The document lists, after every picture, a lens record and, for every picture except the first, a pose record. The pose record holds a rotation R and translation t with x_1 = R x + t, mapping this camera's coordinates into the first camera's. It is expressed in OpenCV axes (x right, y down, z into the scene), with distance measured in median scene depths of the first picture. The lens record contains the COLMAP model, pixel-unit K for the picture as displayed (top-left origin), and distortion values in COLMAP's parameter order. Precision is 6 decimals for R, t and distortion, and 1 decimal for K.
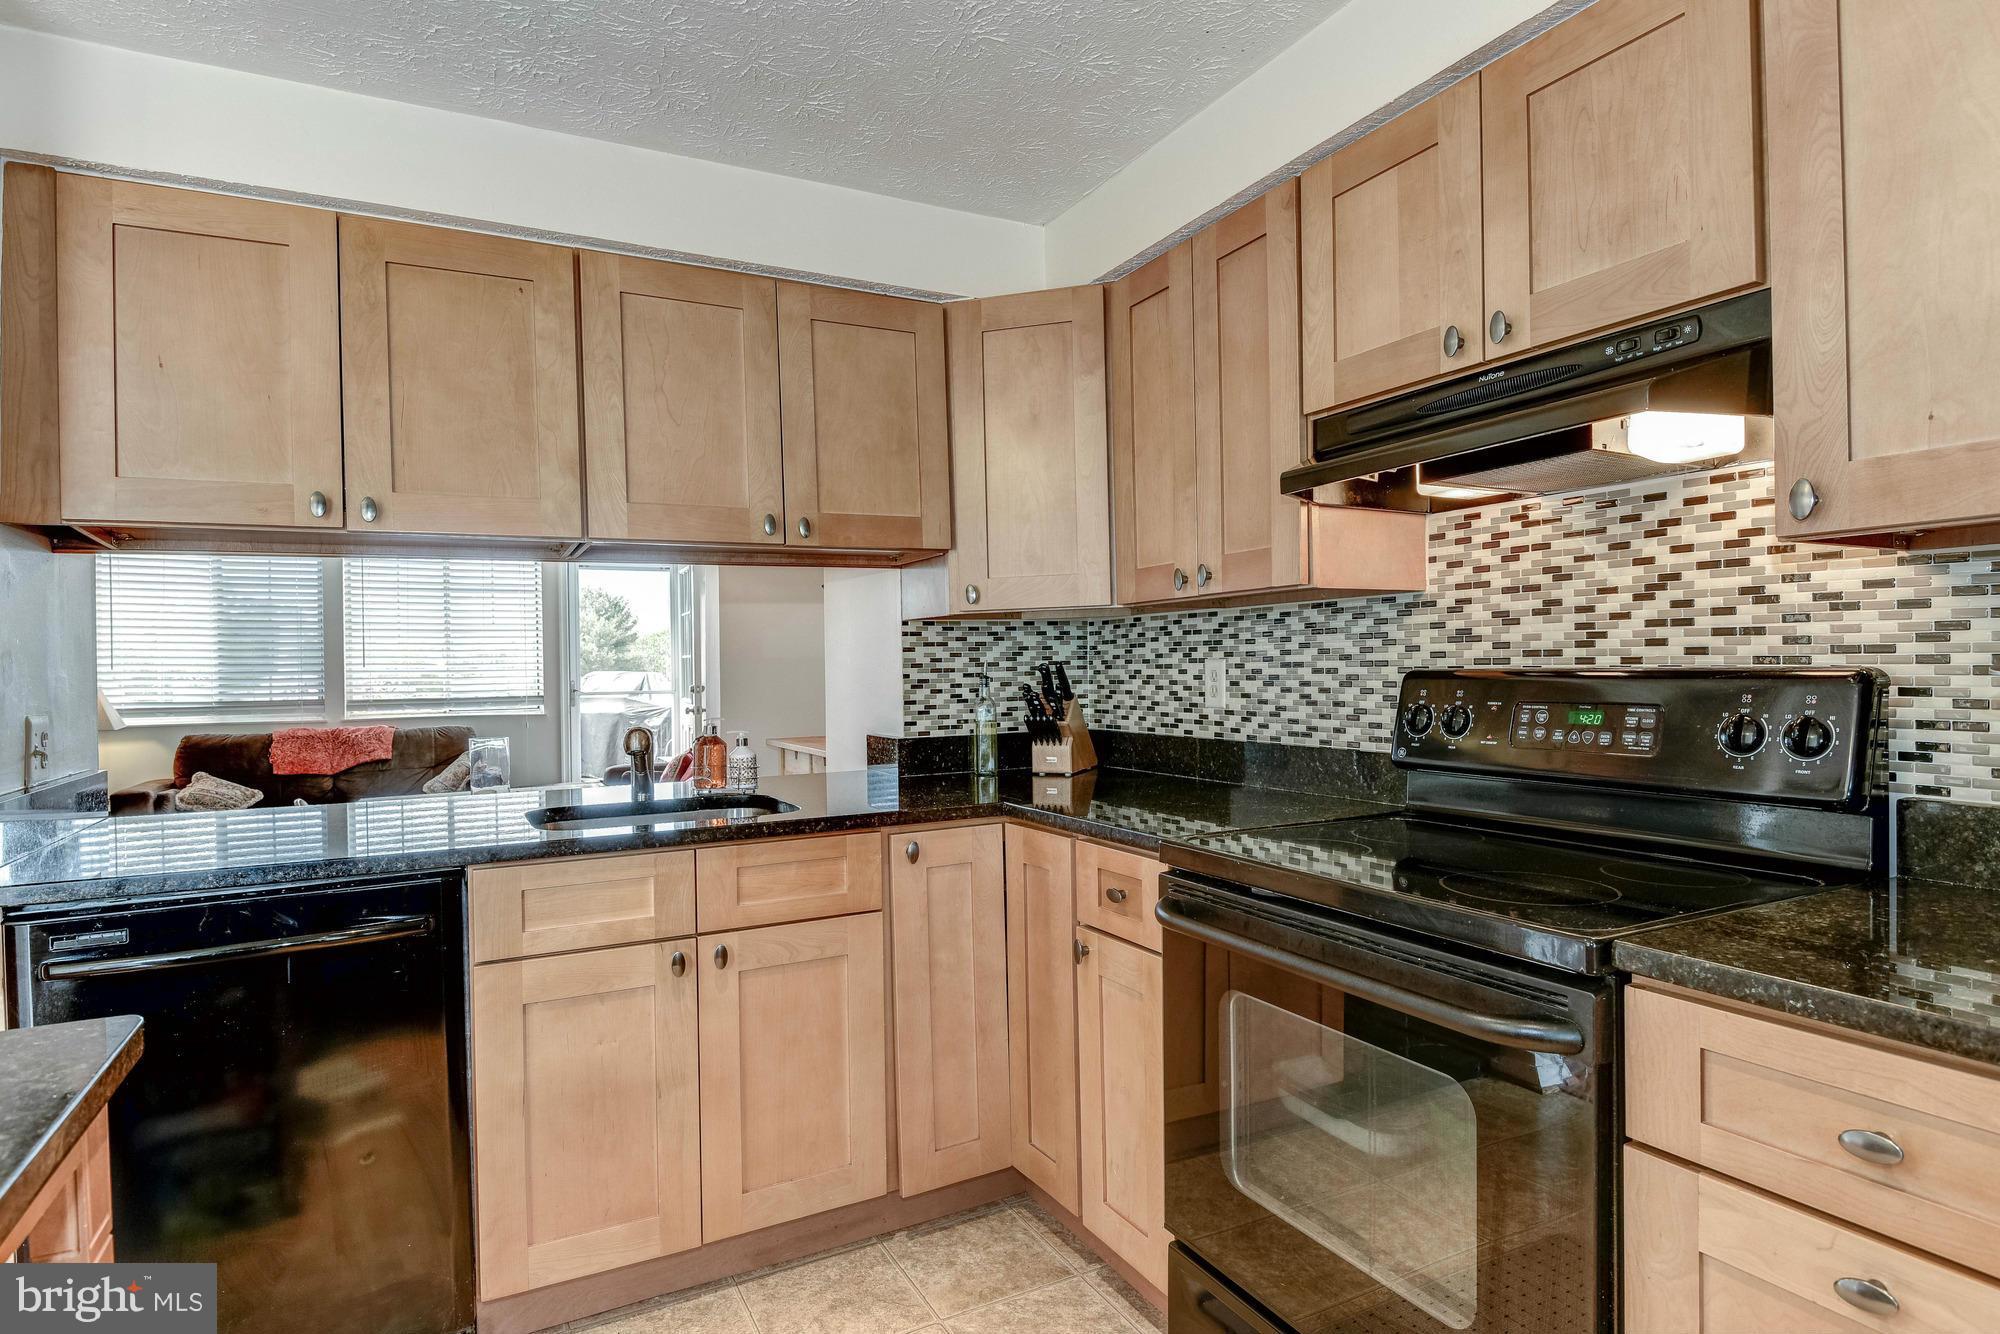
lens RADIAL K [[1059.0, 0, 1000.0], [0, 1059.0, 667.0], [0, 0, 1]] dist [-0.000934, -0.000419]
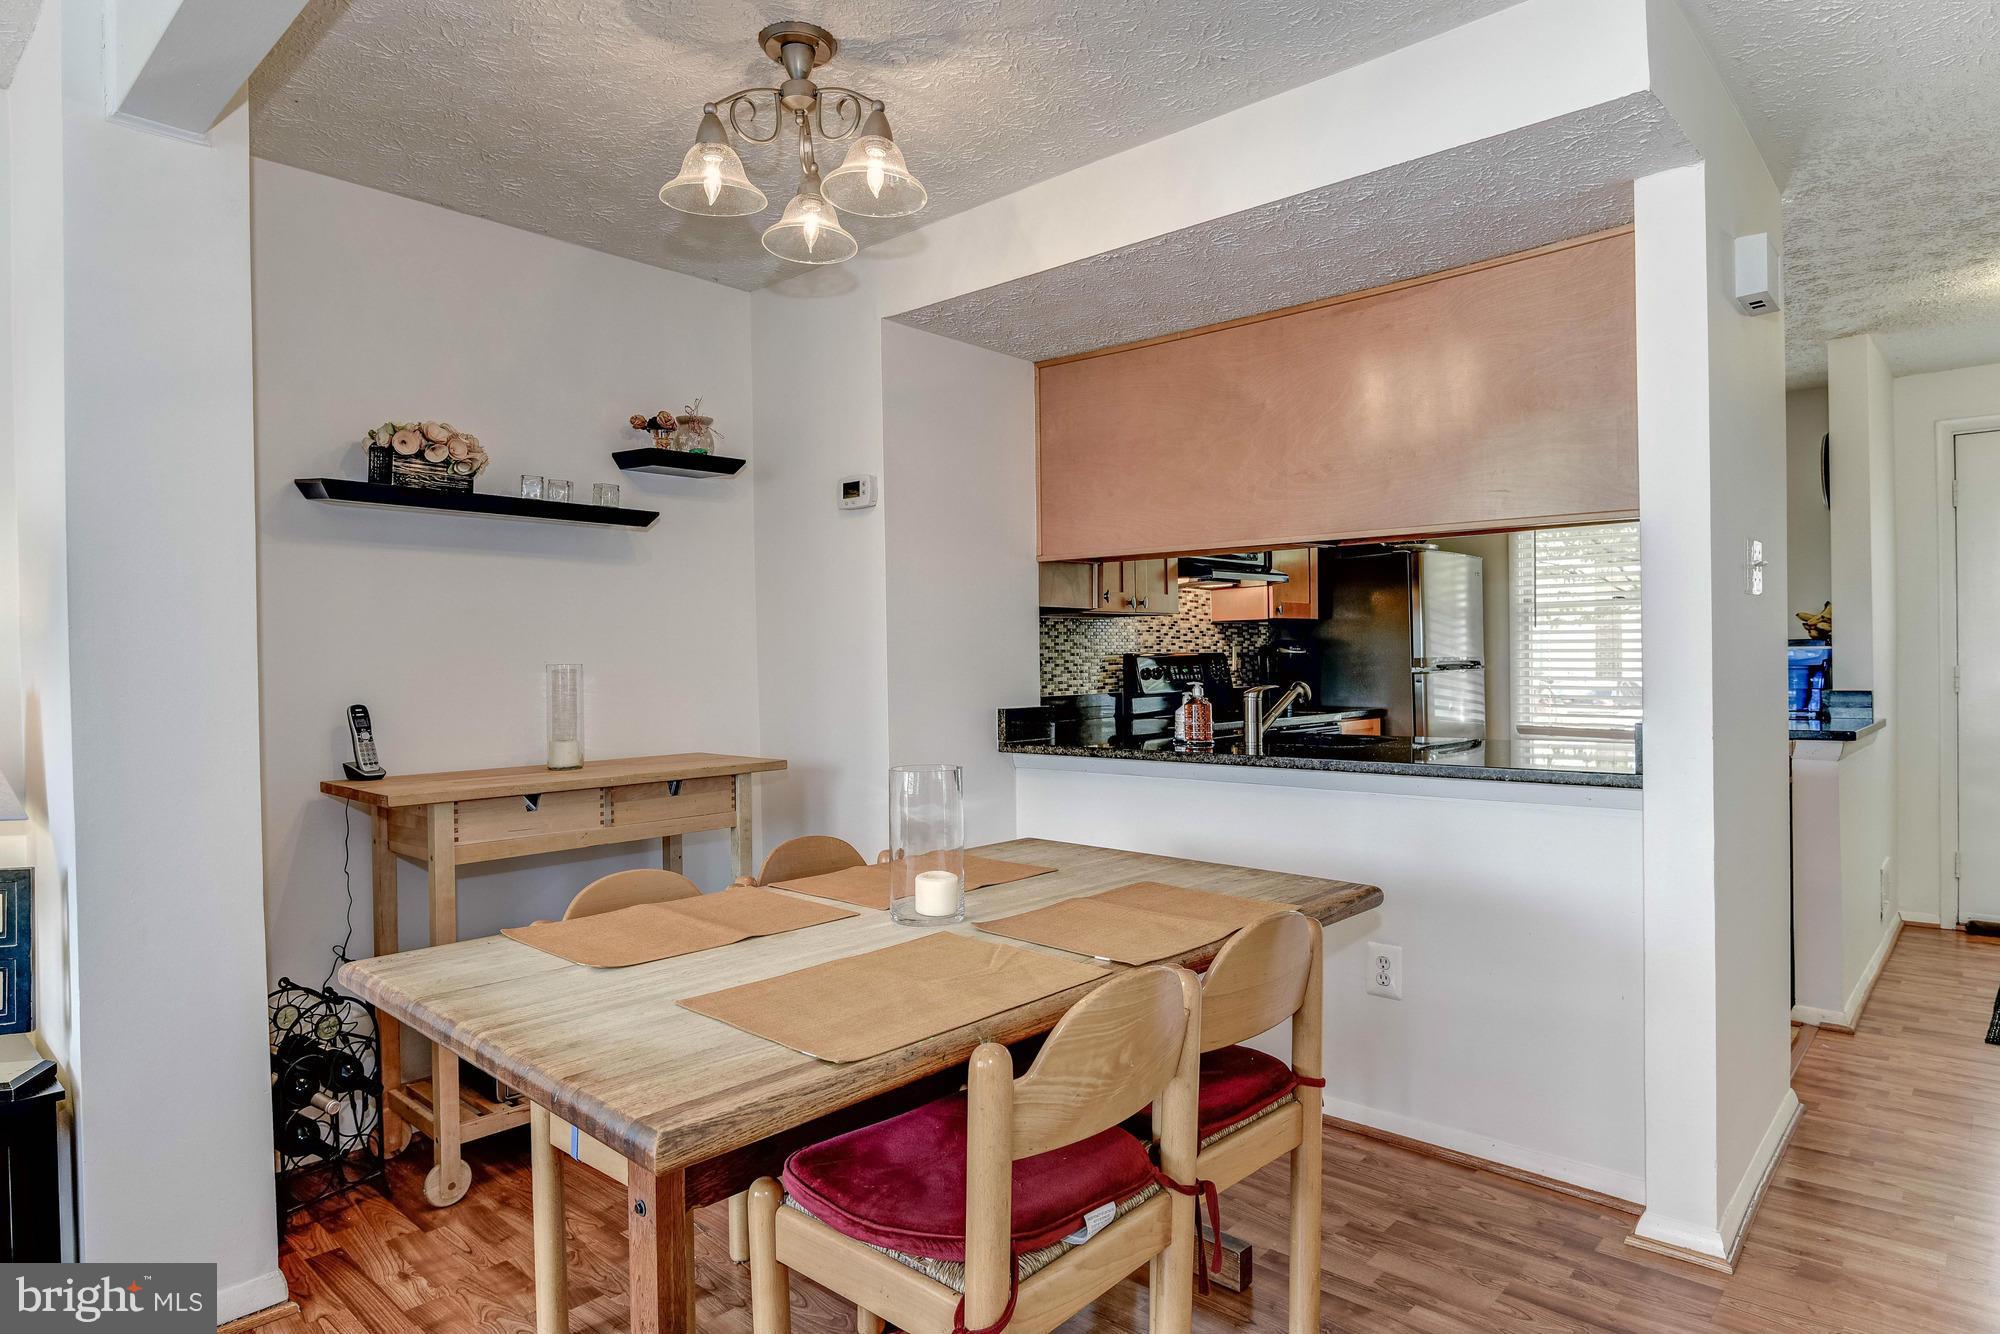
lens RADIAL K [[1130.1, 0, 997.6], [0, 1130.1, 673.7], [0, 0, 1]] dist [0.000124, -0.003594]
pose [[-0.335196, 0.011634, 0.942077, -1.779213], [0.022975, 0.999727, -0.004171, 0.049510], [-0.941868, 0.020246, -0.335371, 2.076729]]
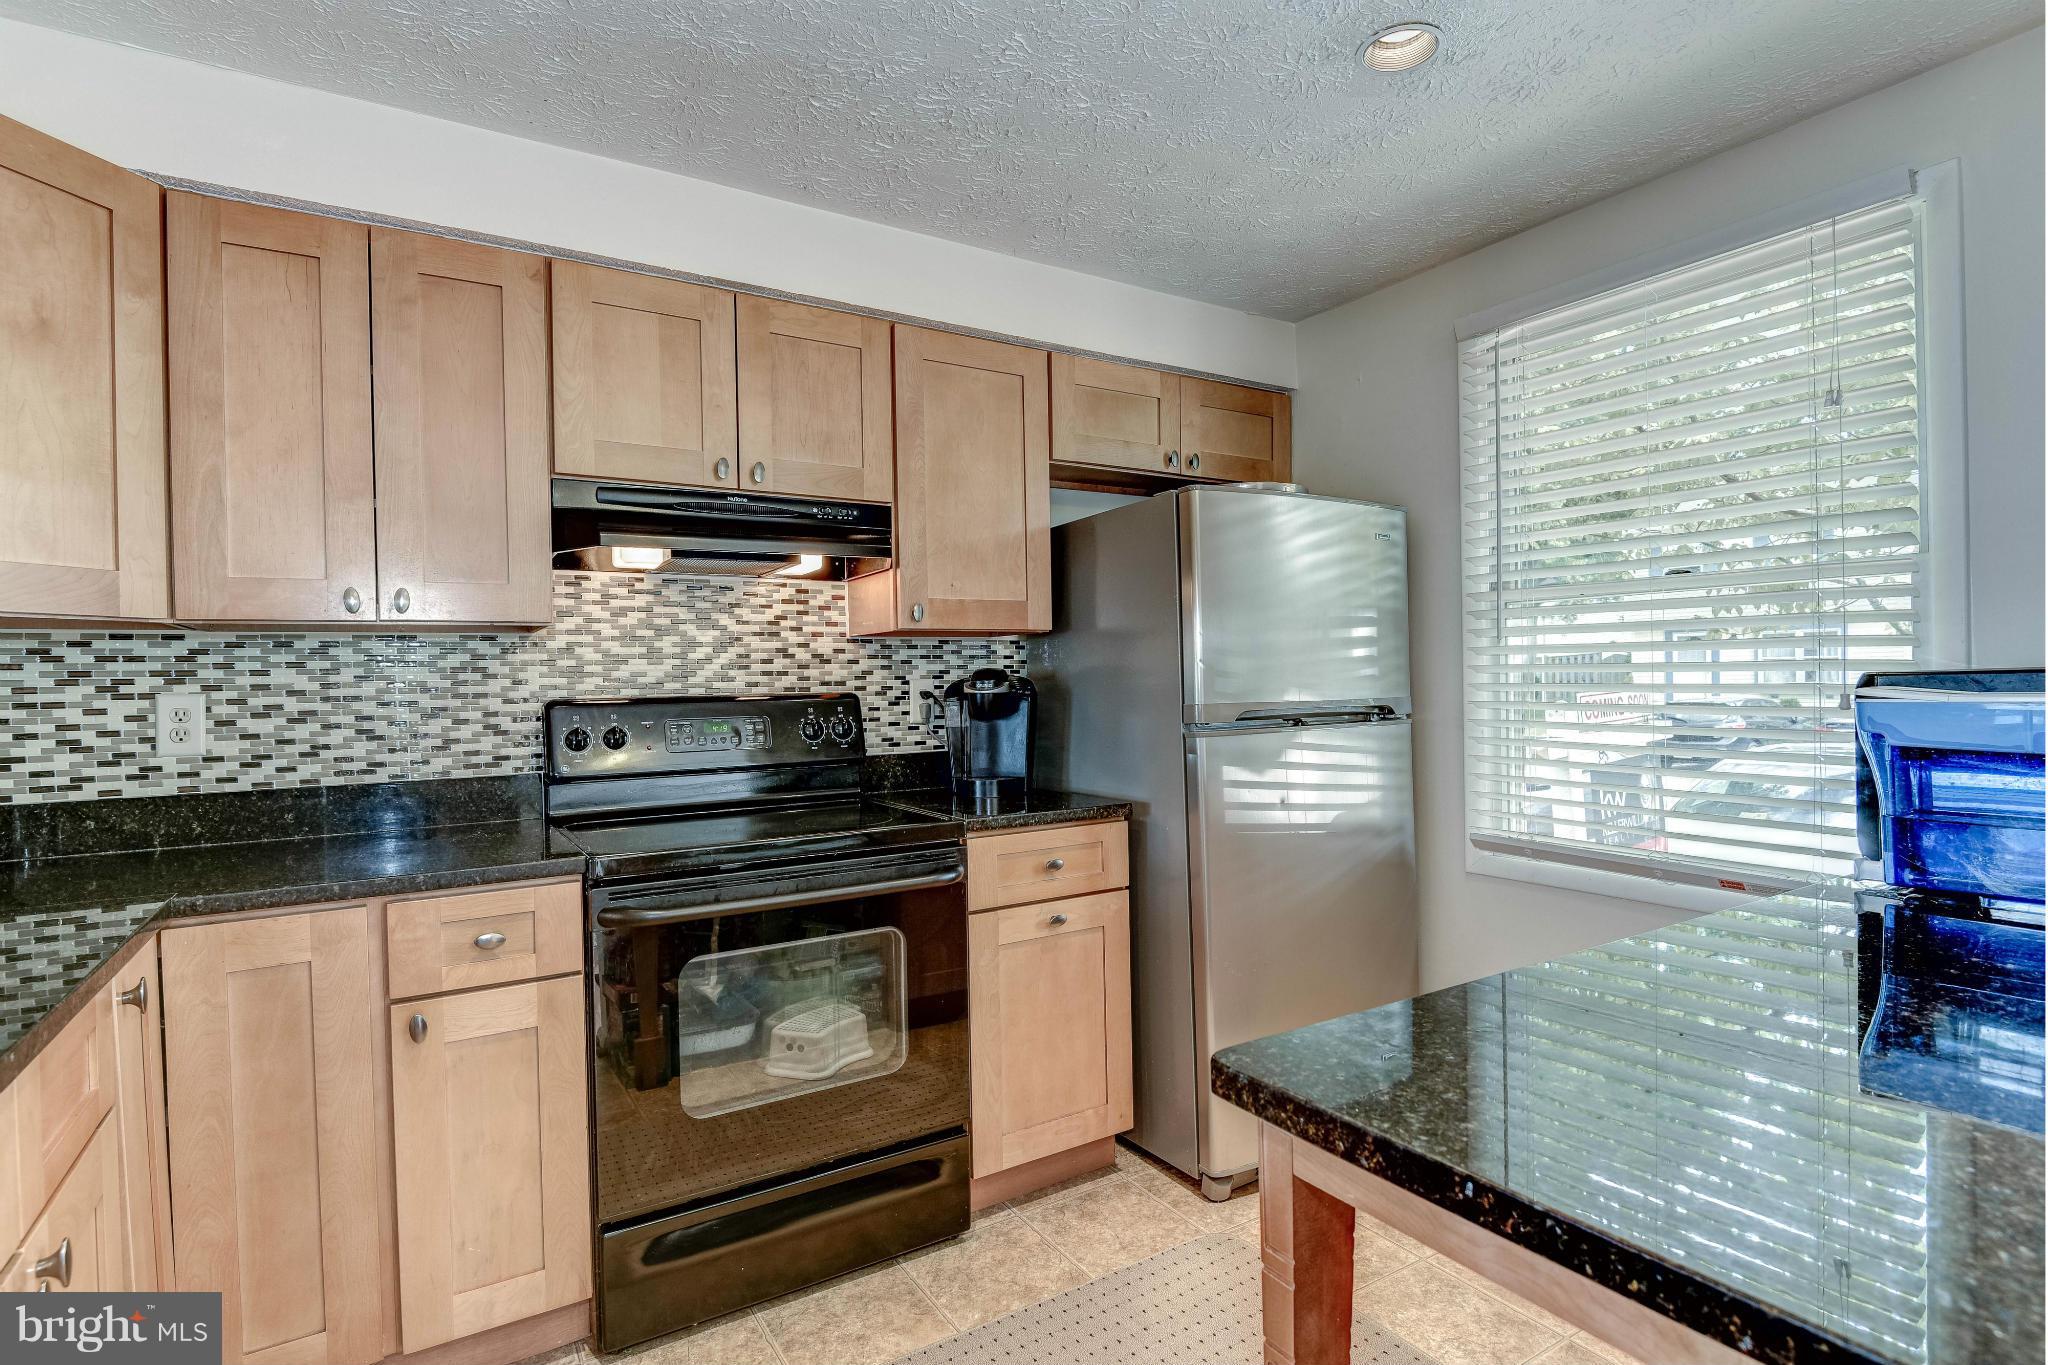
lens RADIAL K [[972.8, 0, 1024.0], [0, 972.8, 682.5], [0, 0, 1]] dist [-0.029796, -0.000187]
pose [[-0.072452, 0.016668, 0.997233, -0.725365], [0.022519, 0.999633, -0.015072, 0.011584], [-0.997118, 0.021365, -0.072801, 0.550874]]
